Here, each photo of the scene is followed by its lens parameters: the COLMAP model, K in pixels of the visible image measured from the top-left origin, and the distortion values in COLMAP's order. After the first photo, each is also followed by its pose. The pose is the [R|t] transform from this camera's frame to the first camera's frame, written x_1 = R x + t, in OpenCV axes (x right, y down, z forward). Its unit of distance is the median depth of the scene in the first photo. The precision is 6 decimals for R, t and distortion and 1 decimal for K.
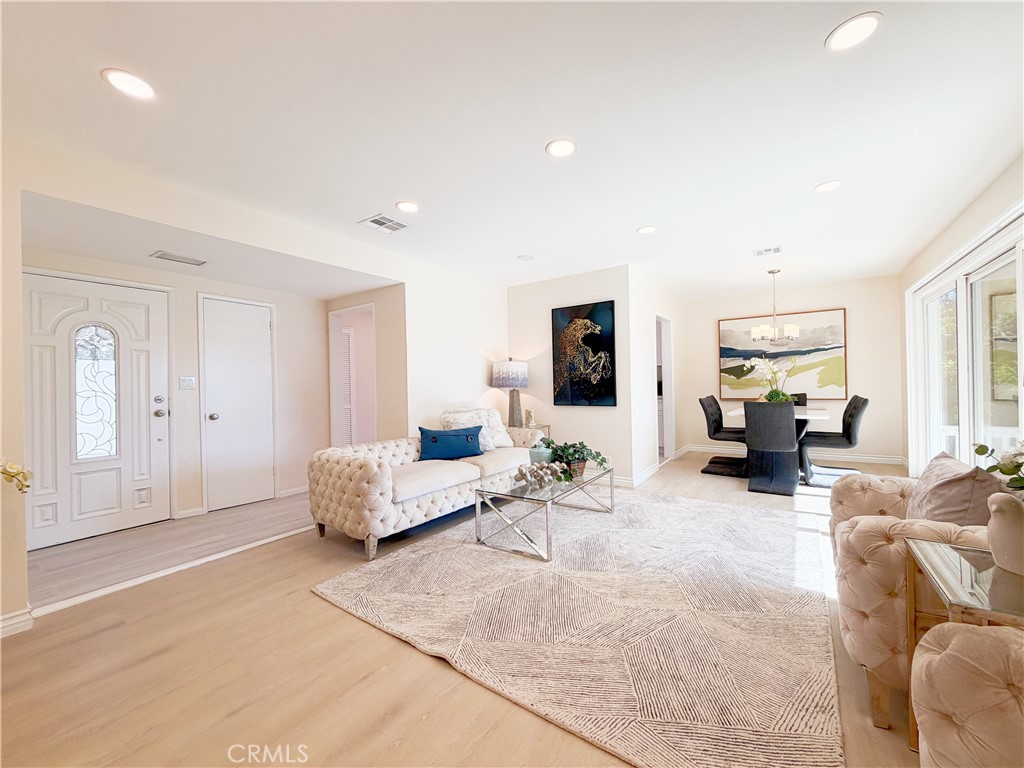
lens RADIAL K [[408.2, 0, 512.4], [0, 408.2, 384.8], [0, 0, 1]] dist [-0.002103, 0.000363]
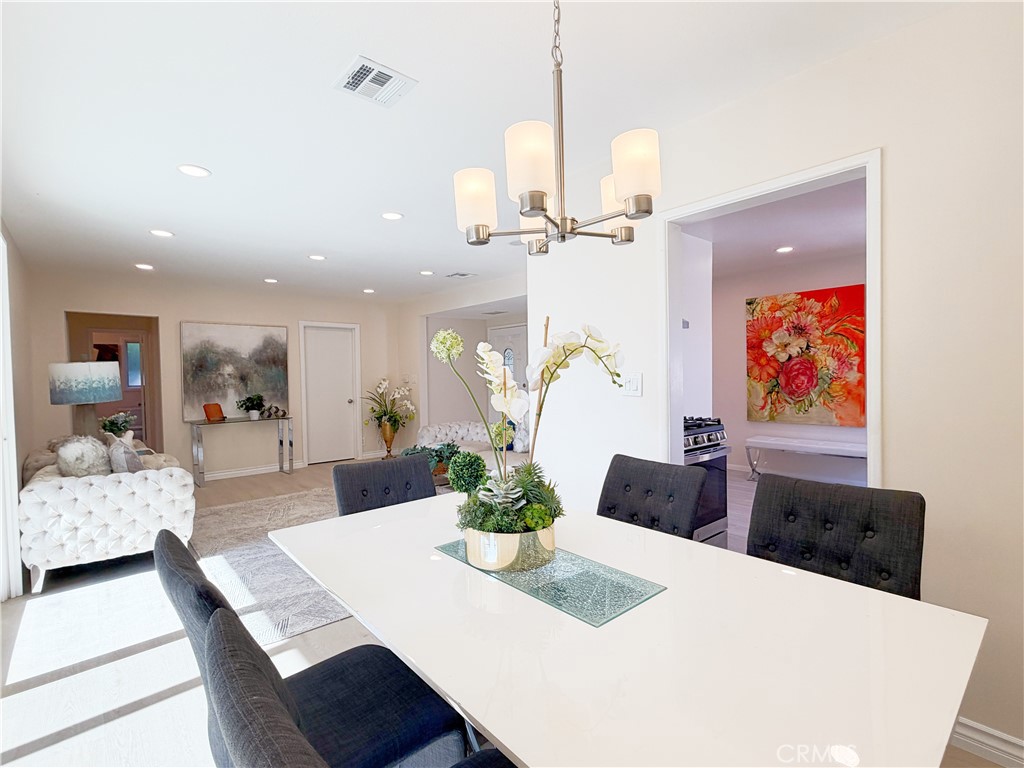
lens RADIAL K [[485.0, 0, 514.6], [0, 485.0, 386.8], [0, 0, 1]] dist [-0.004528, -0.000624]
pose [[-0.230268, 0.051814, -0.971747, 1.021910], [0.016963, 0.998643, 0.049228, -0.054068], [0.972979, -0.005148, -0.230834, 1.184515]]
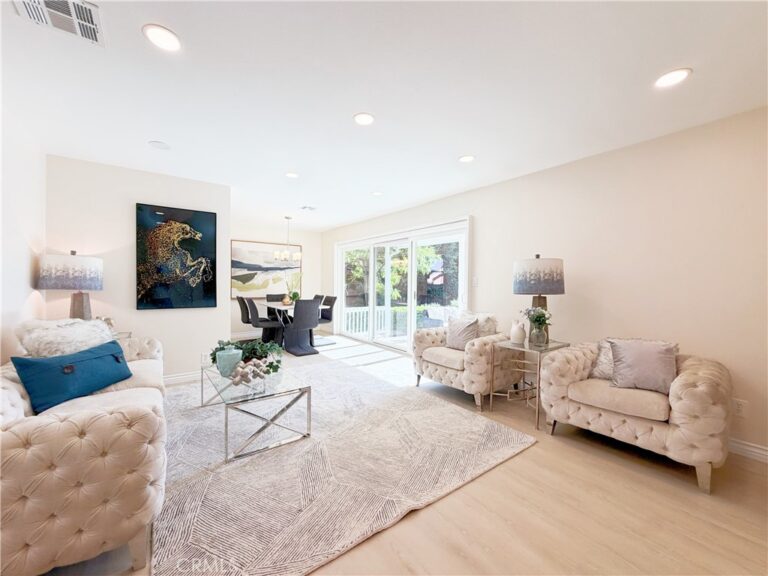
lens RADIAL K [[306.2, 0, 381.4], [0, 306.2, 286.9], [0, 0, 1]] dist [-0.002103, 0.000363]
pose [[0.318869, 0.013071, 0.947709, -0.427793], [-0.013243, 0.999869, -0.009335, -0.001288], [-0.947706, -0.009574, 0.319000, 0.311394]]
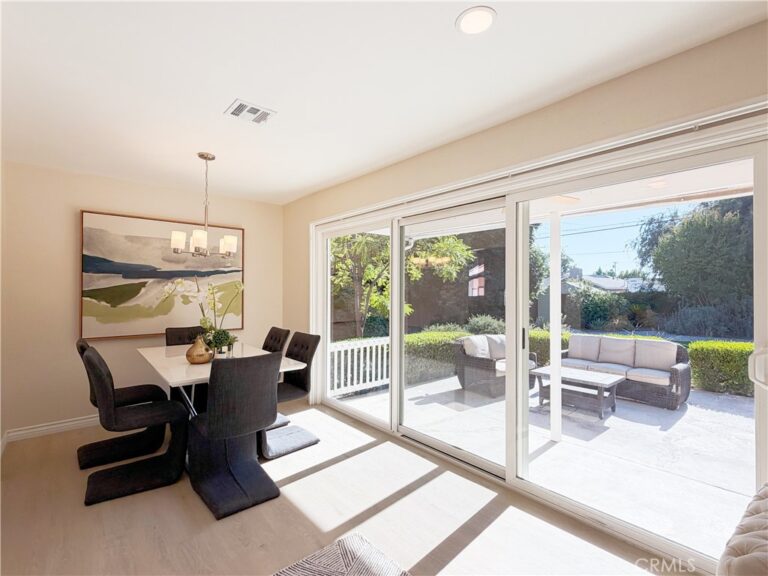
lens RADIAL K [[363.8, 0, 385.8], [0, 363.8, 289.5], [0, 0, 1]] dist [-0.004528, -0.000624]
pose [[0.241774, 0.026022, 0.969984, 0.139683], [-0.005710, 0.999661, -0.025395, -0.043089], [-0.970316, 0.000601, 0.241840, 0.637657]]
